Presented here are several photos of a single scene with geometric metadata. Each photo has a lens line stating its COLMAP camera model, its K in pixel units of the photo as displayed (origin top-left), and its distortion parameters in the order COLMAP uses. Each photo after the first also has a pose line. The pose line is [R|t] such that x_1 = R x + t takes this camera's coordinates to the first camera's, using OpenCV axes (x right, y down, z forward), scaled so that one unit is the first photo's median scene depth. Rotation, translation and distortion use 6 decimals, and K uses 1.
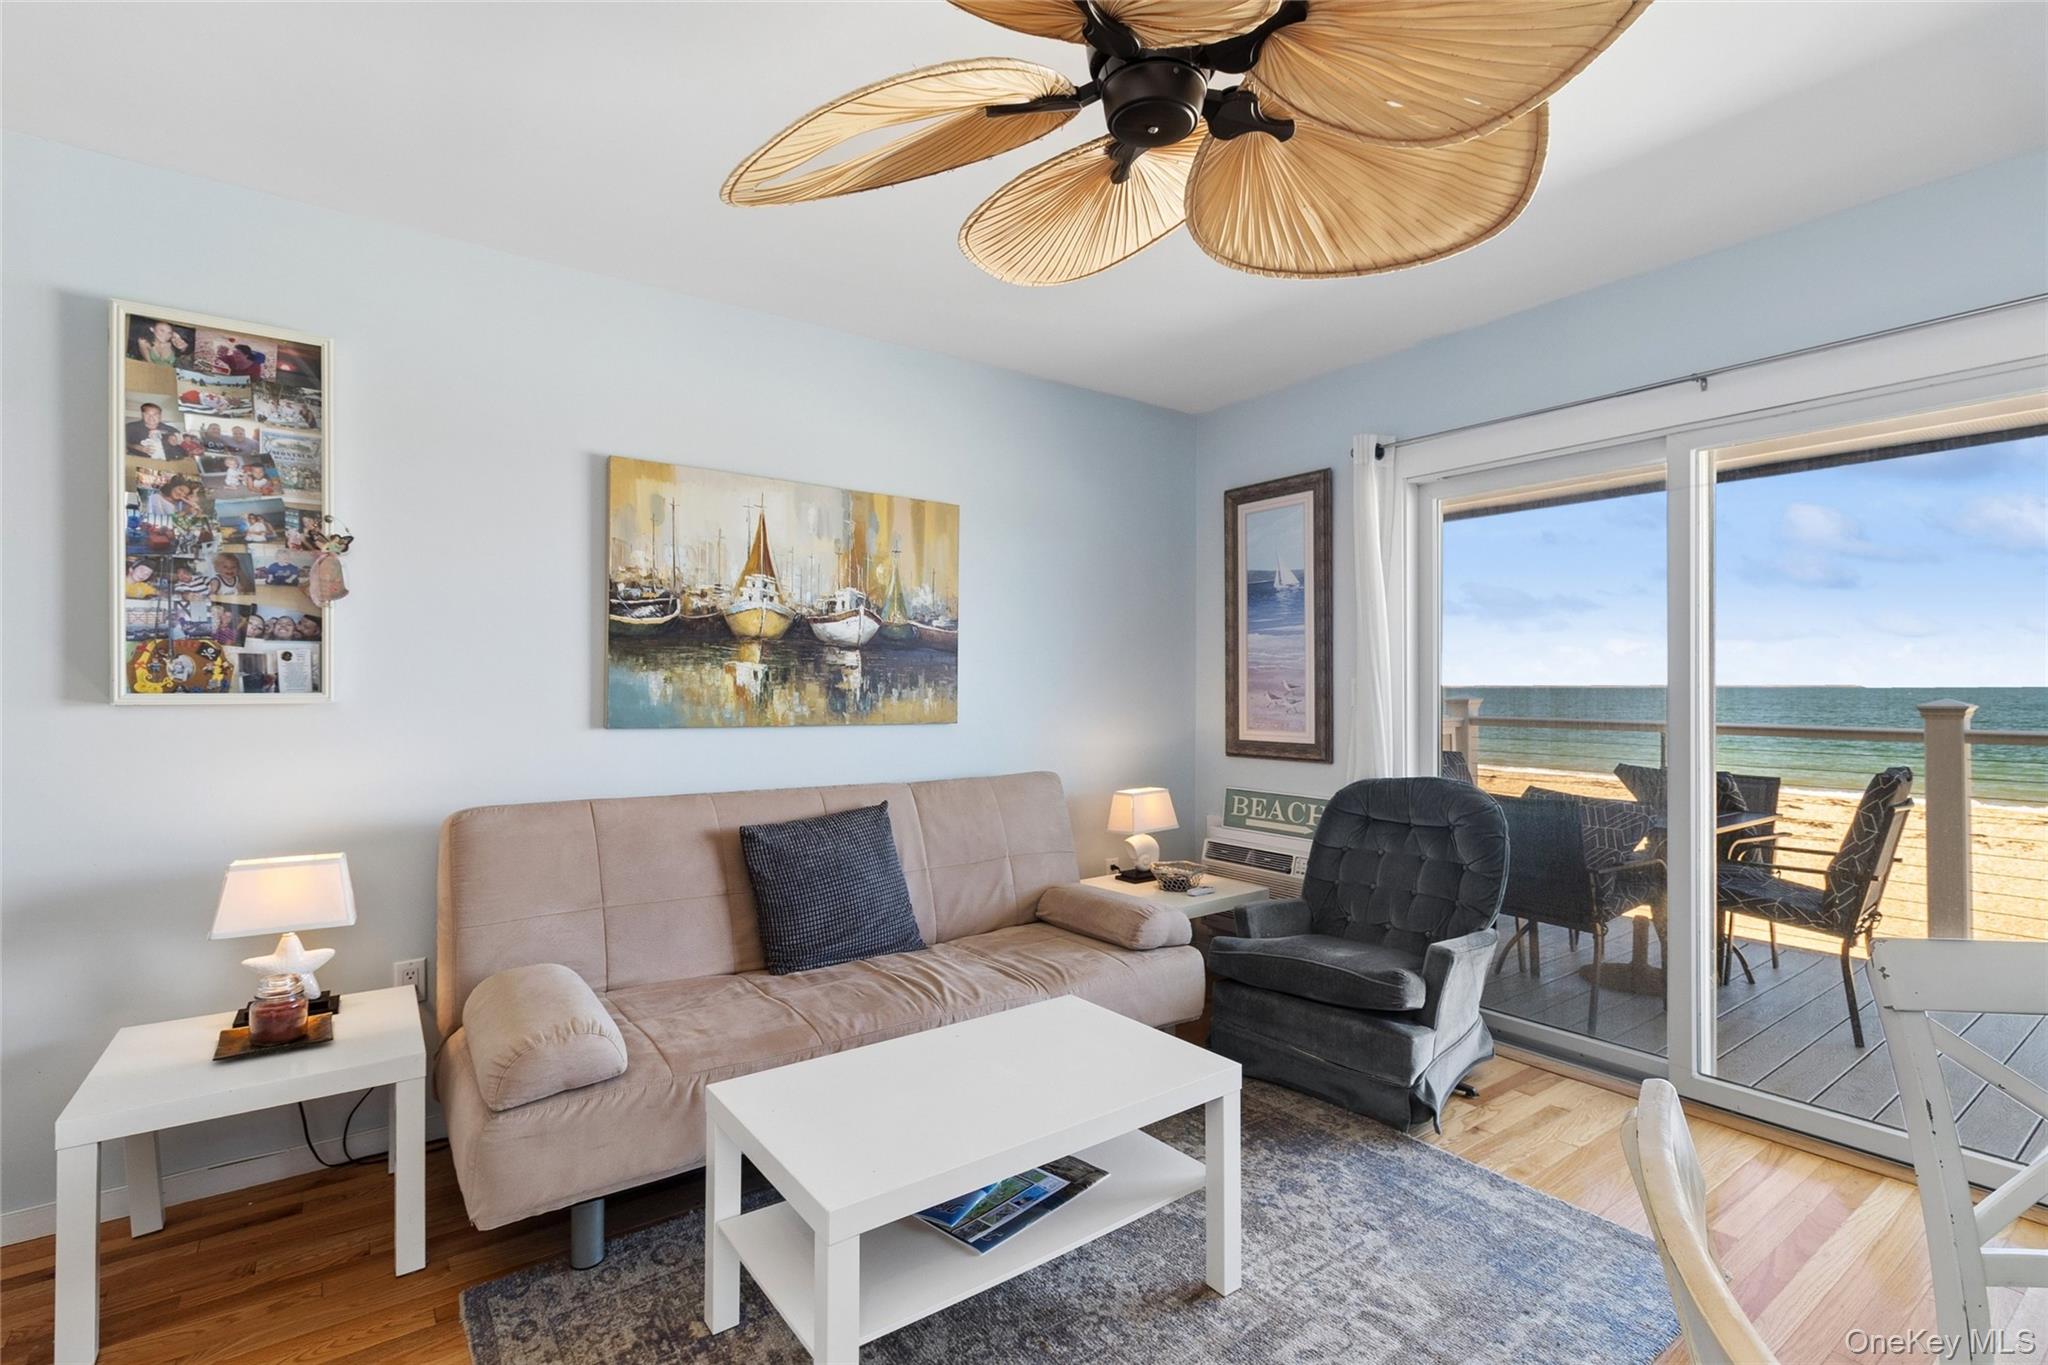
lens RADIAL K [[949.4, 0, 1028.6], [0, 949.4, 690.5], [0, 0, 1]] dist [0.004740, -0.000390]
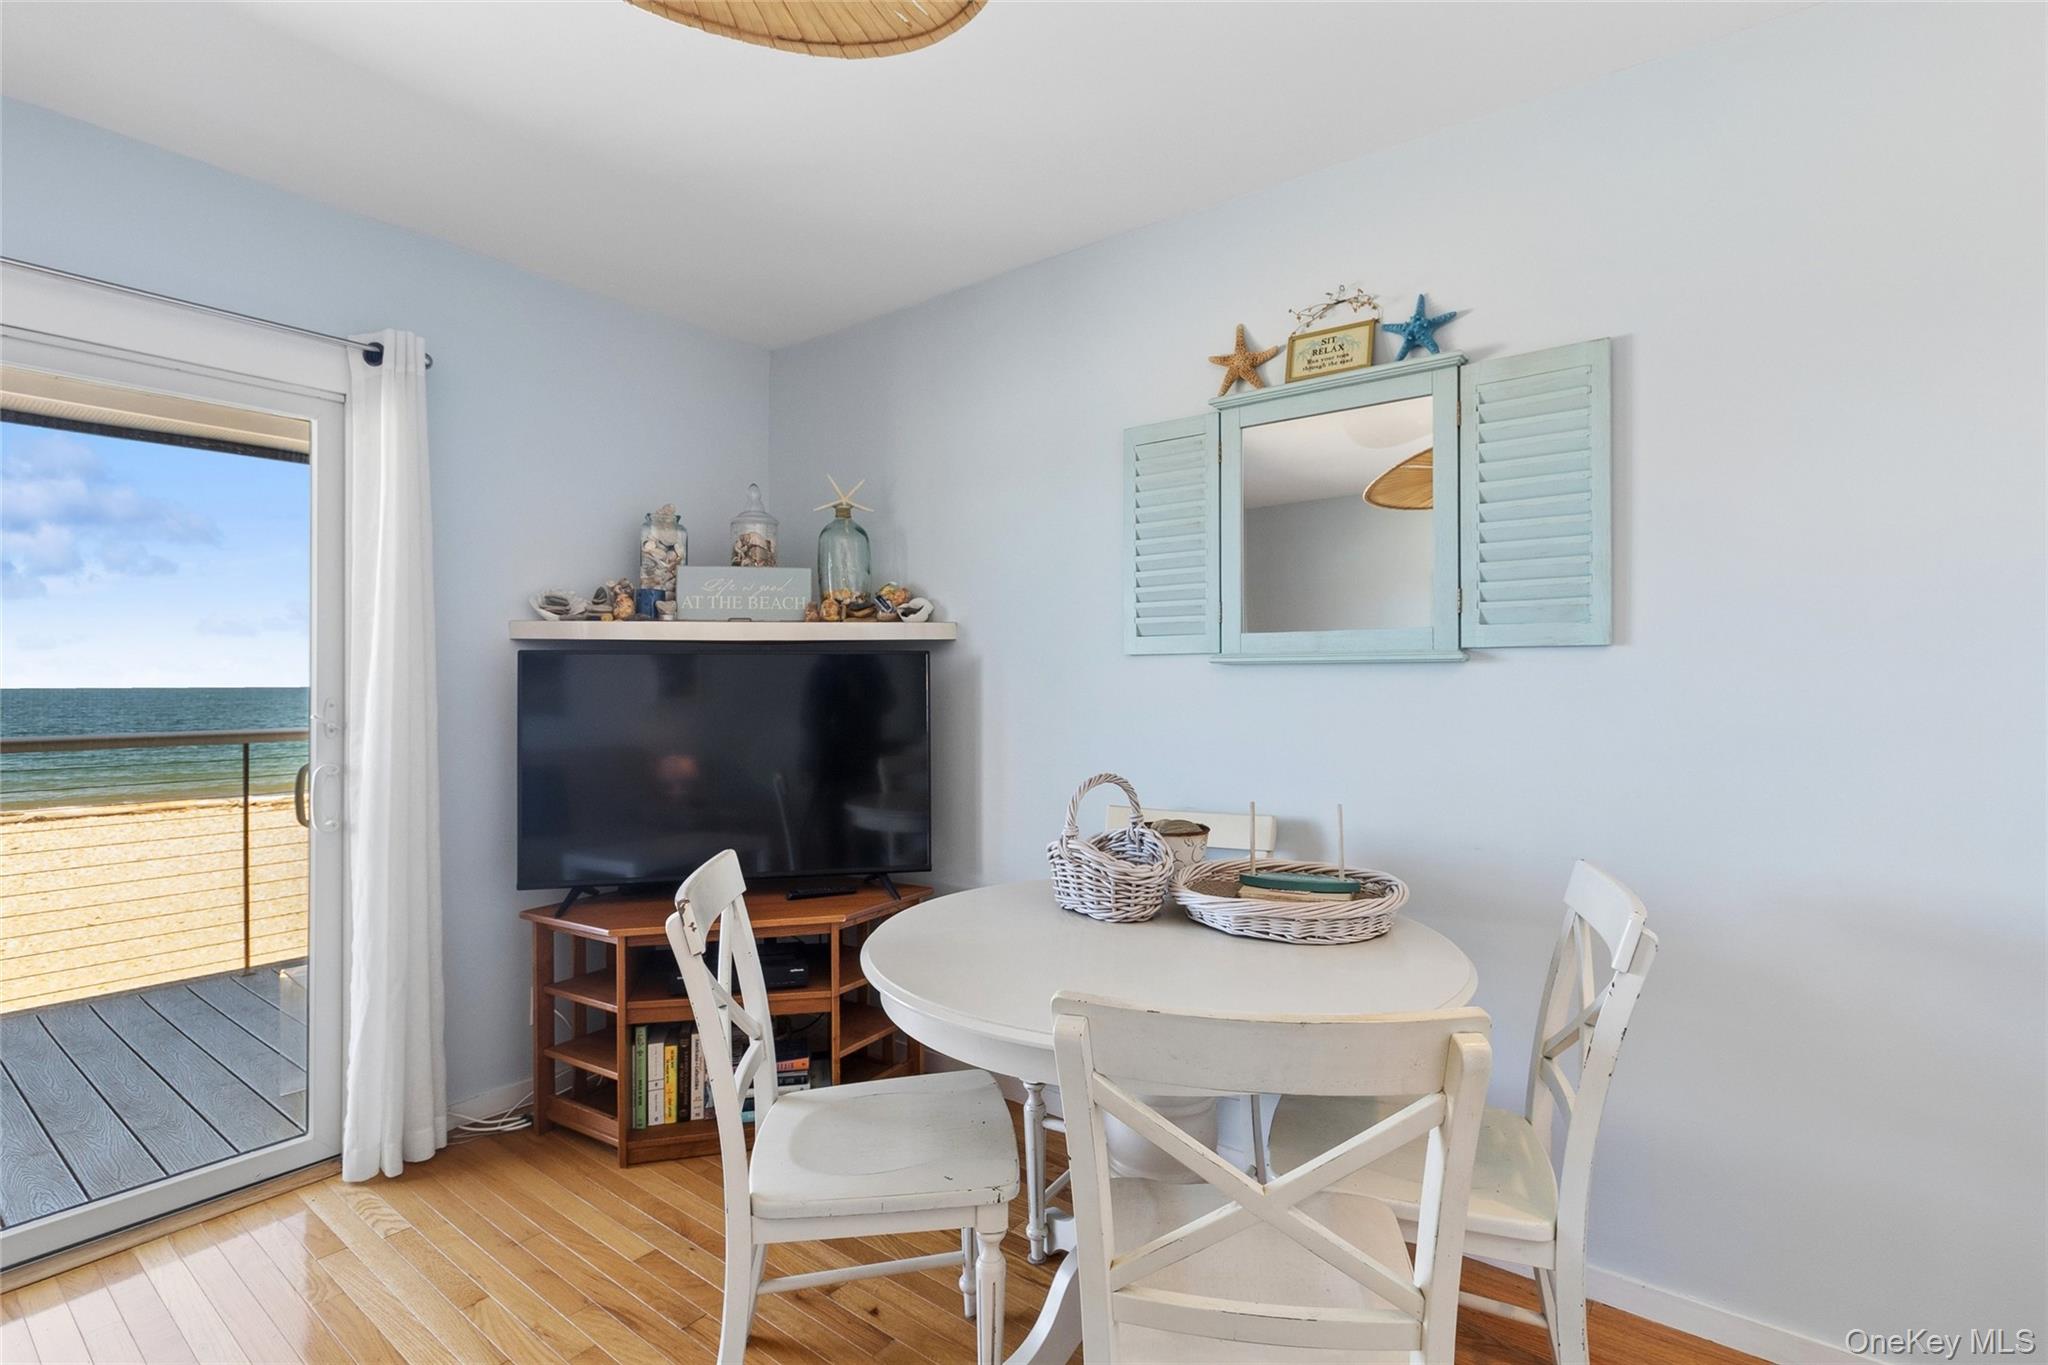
lens RADIAL K [[949.4, 0, 1031.8], [0, 949.4, 674.4], [0, 0, 1]] dist [0.004740, -0.000390]
pose [[-0.290129, 0.010588, 0.956929, -0.140496], [0.009694, 0.999920, -0.008124, -0.000711], [-0.956938, 0.006919, -0.290208, 0.340492]]
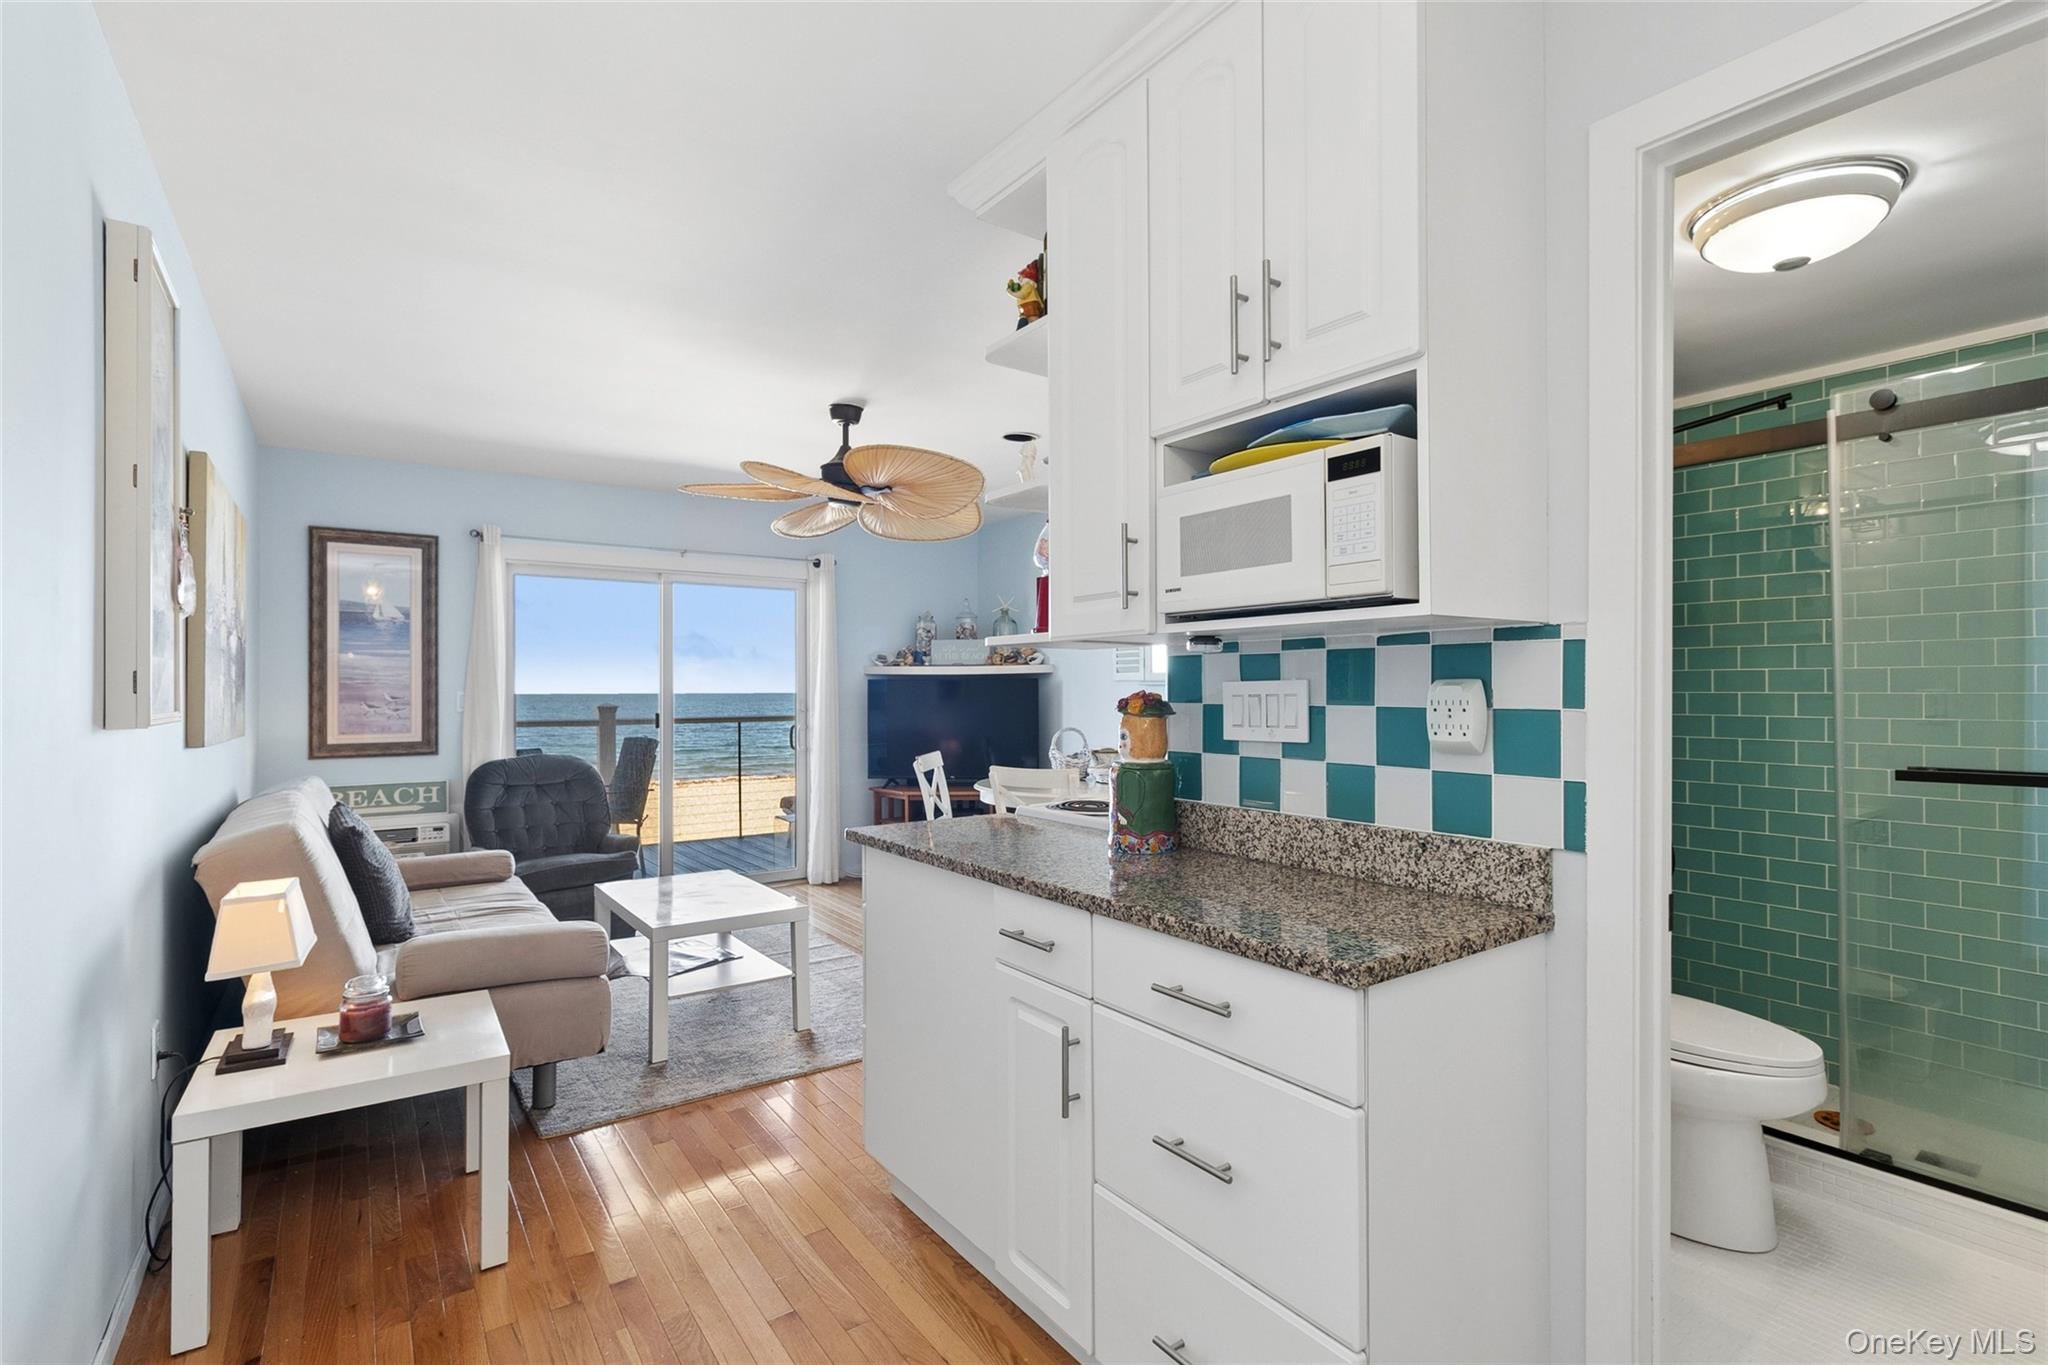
lens RADIAL K [[949.4, 0, 1035.2], [0, 949.4, 688.5], [0, 0, 1]] dist [0.004740, -0.000390]
pose [[-0.000207, 0.001812, 0.999998, -1.216510], [0.009752, 0.999951, -0.001810, -0.007344], [-0.999952, 0.009751, -0.000224, 0.177191]]
